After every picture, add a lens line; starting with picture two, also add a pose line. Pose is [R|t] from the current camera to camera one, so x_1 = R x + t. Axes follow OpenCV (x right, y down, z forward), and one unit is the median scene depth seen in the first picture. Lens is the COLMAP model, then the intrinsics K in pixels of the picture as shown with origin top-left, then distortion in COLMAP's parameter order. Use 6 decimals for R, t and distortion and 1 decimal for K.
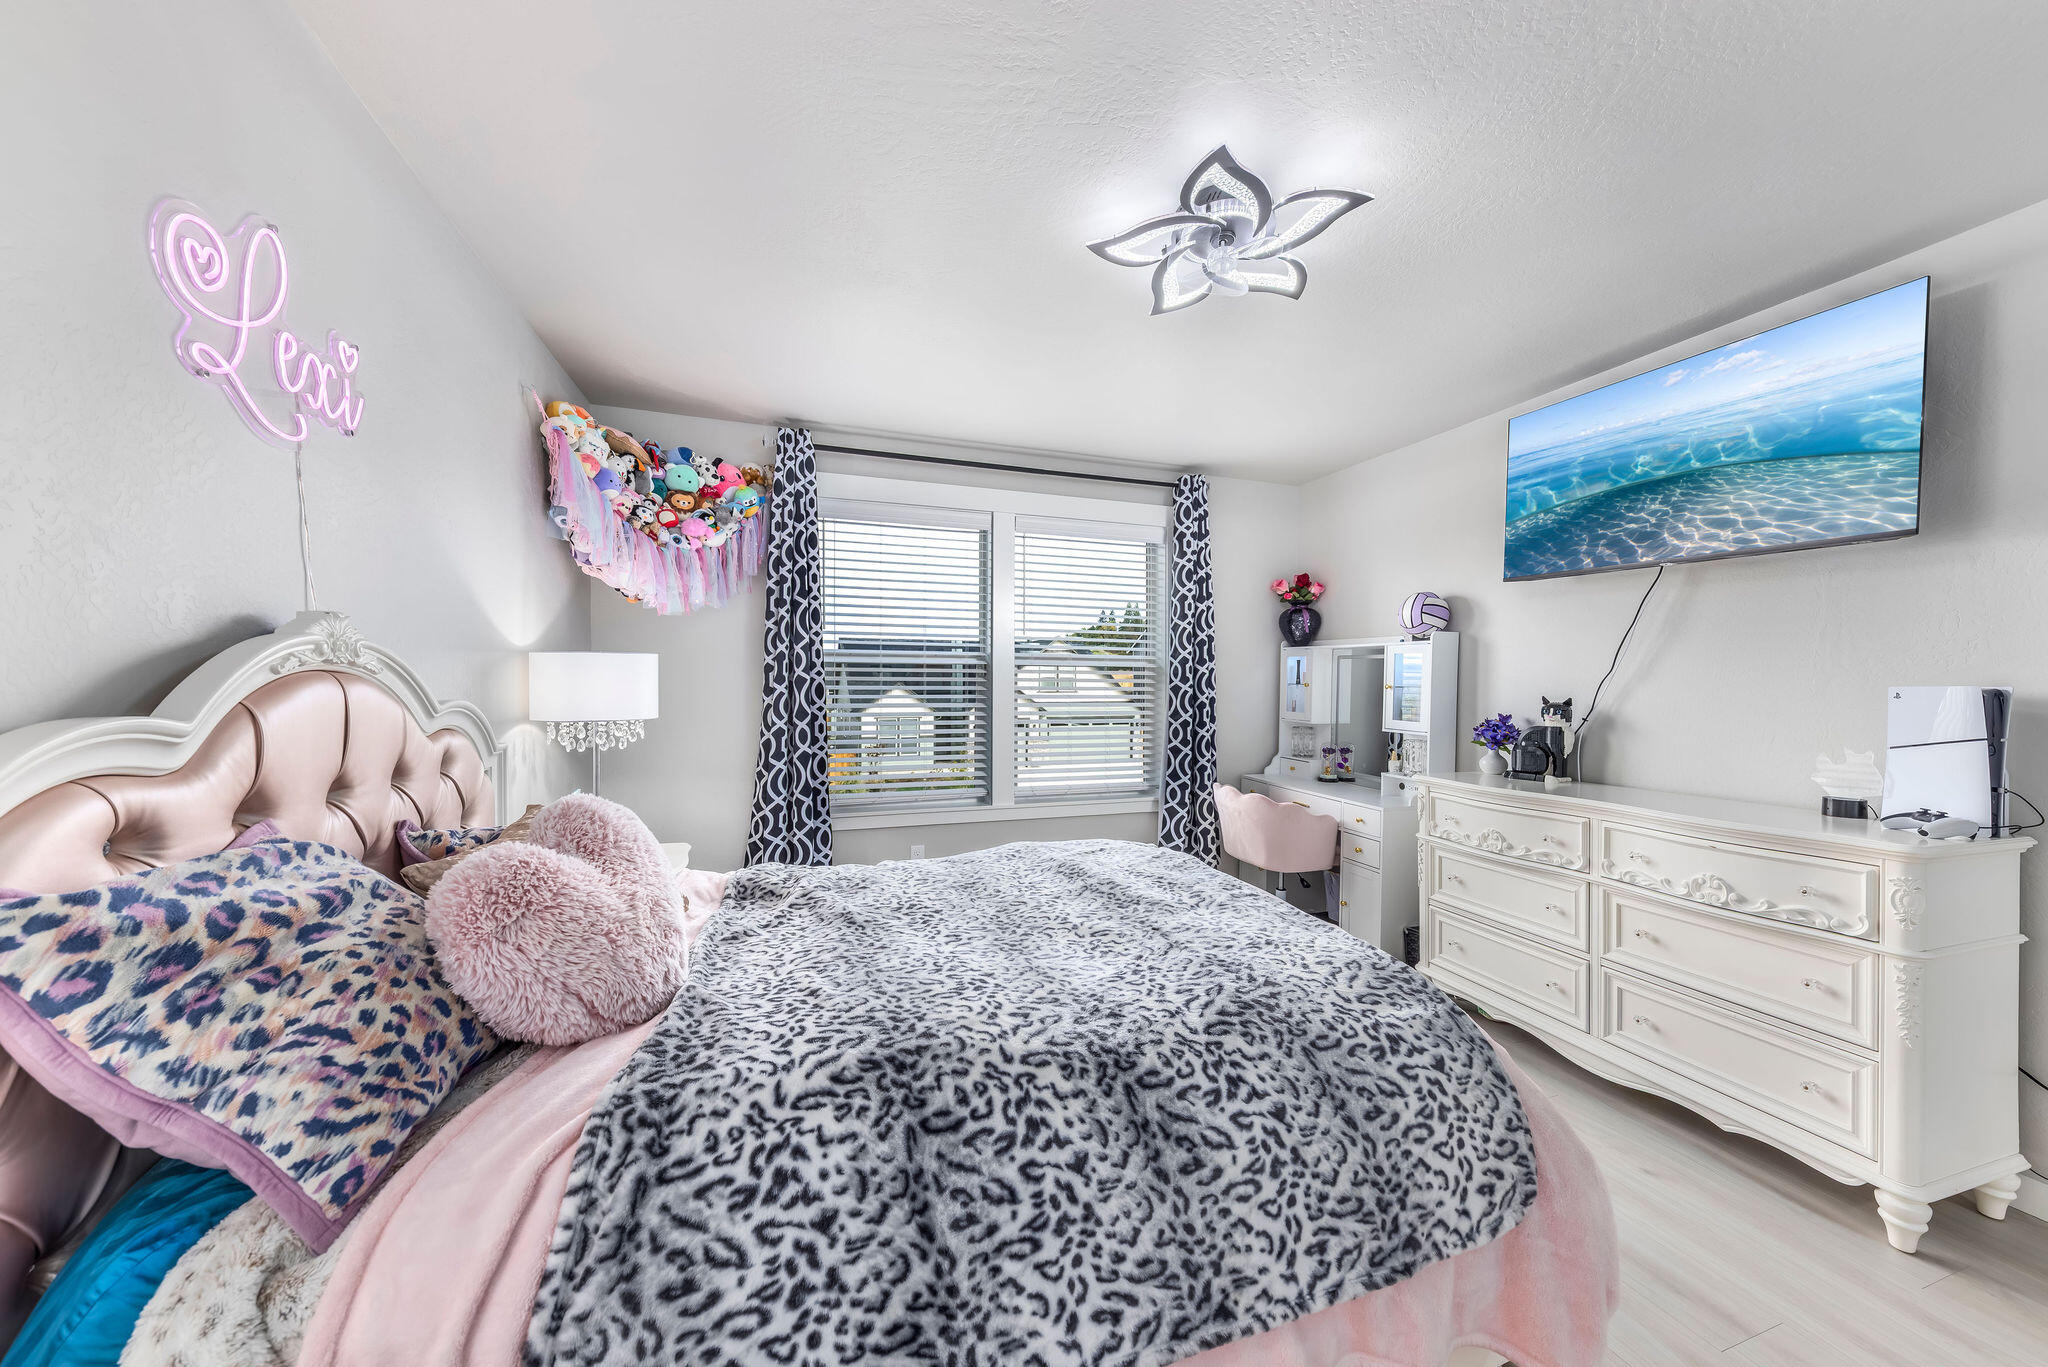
lens RADIAL K [[732.3, 0, 1024.0], [0, 732.3, 683.5], [0, 0, 1]] dist [0.006221, -0.000157]
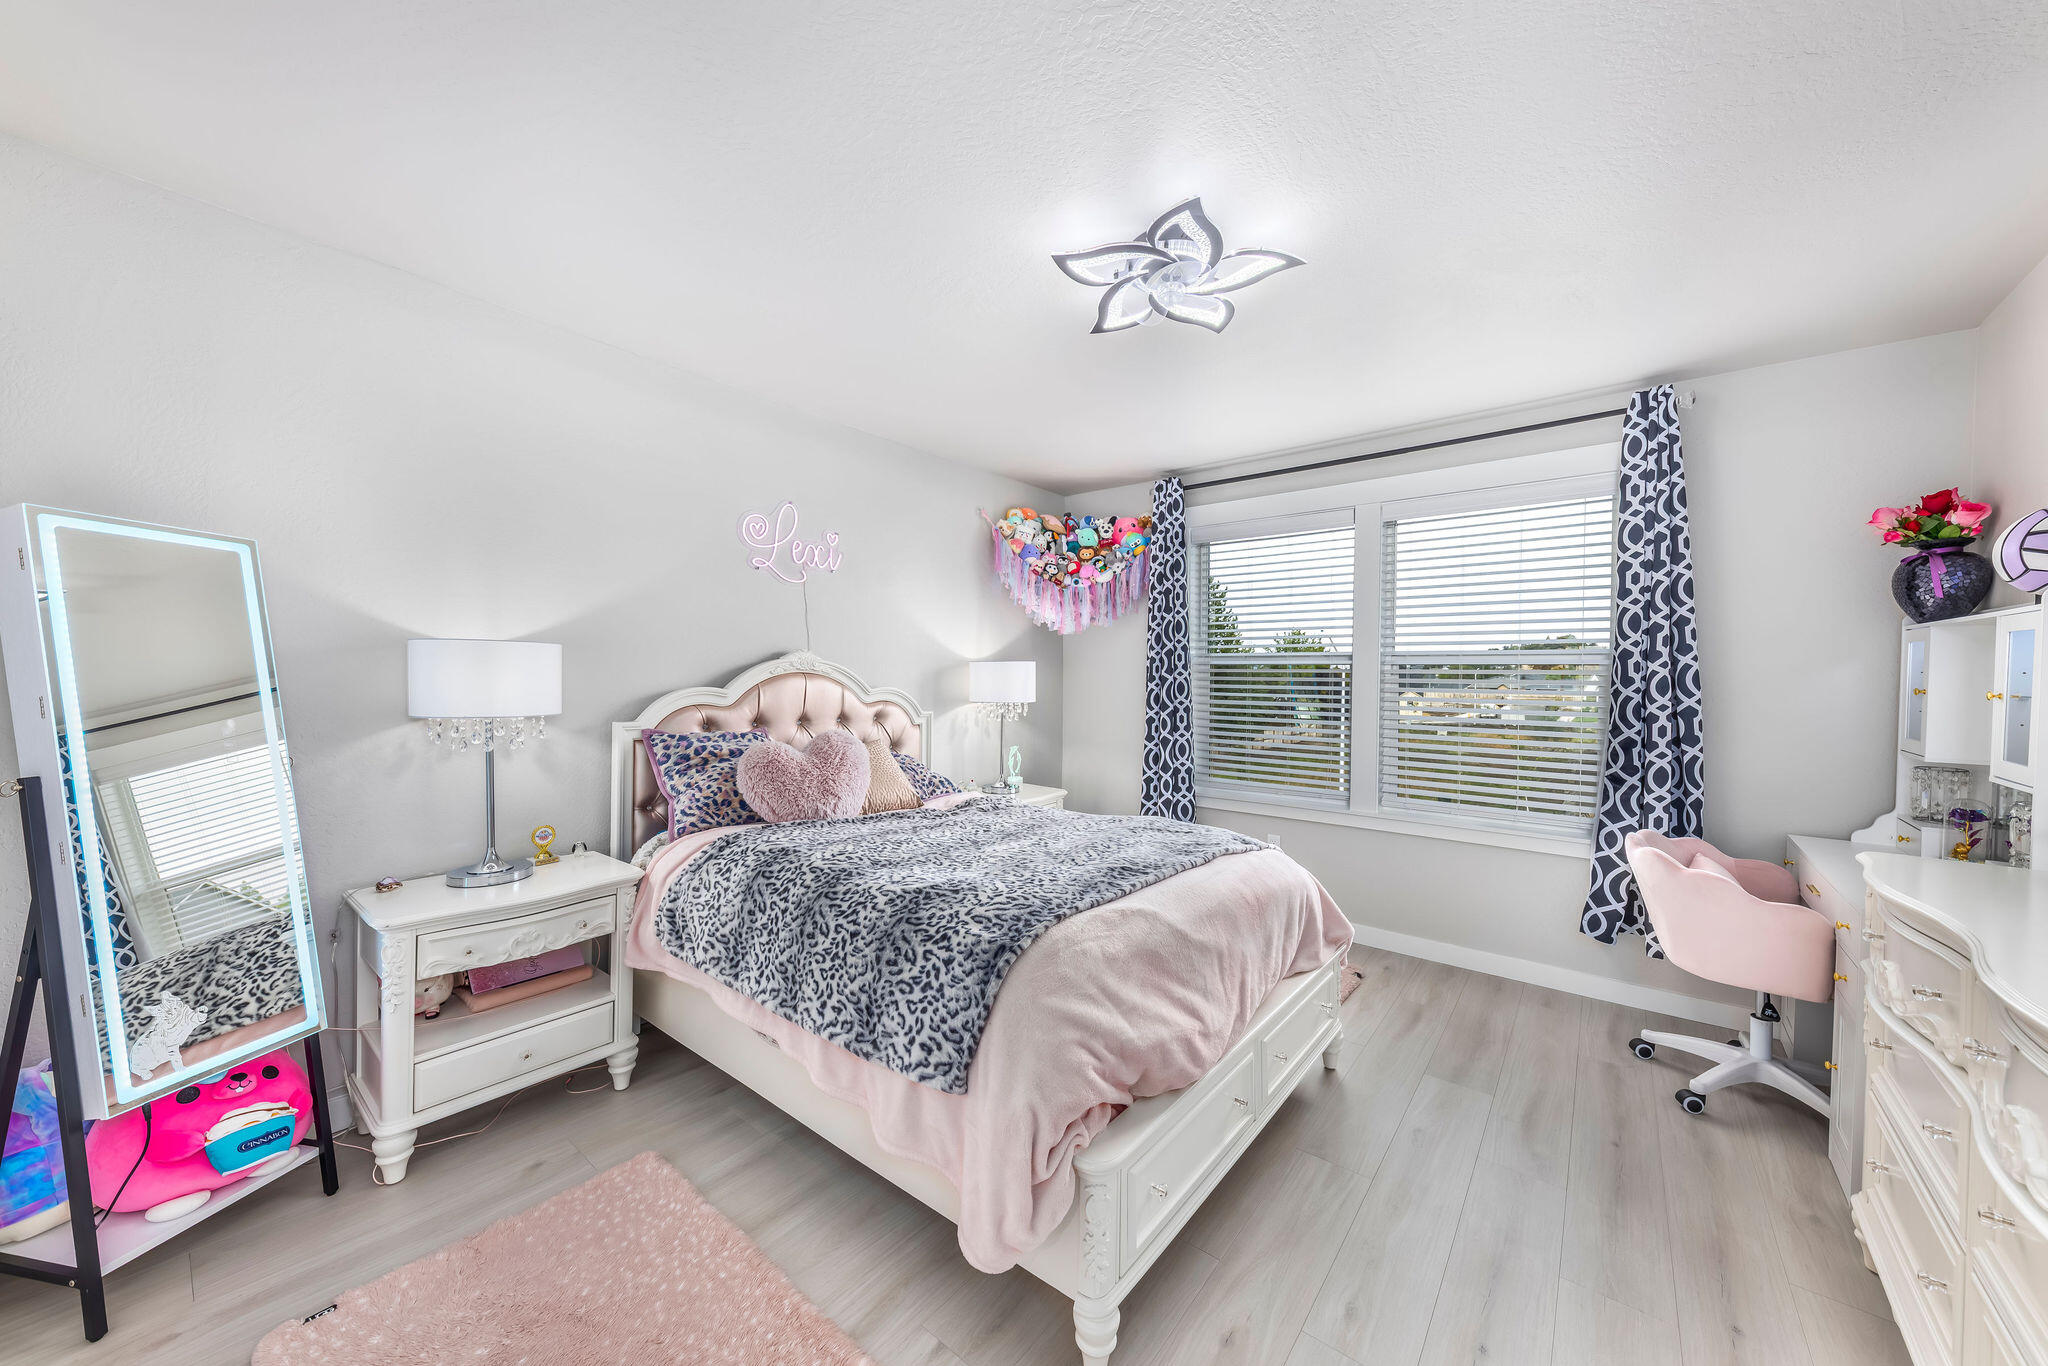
lens RADIAL K [[732.3, 0, 1024.0], [0, 732.3, 683.0], [0, 0, 1]] dist [0.006221, -0.000157]
pose [[0.511707, 0.007704, -0.859125, 1.085279], [-0.010266, 0.999943, 0.002852, 0.000865], [0.859099, 0.007361, 0.511757, 0.259783]]
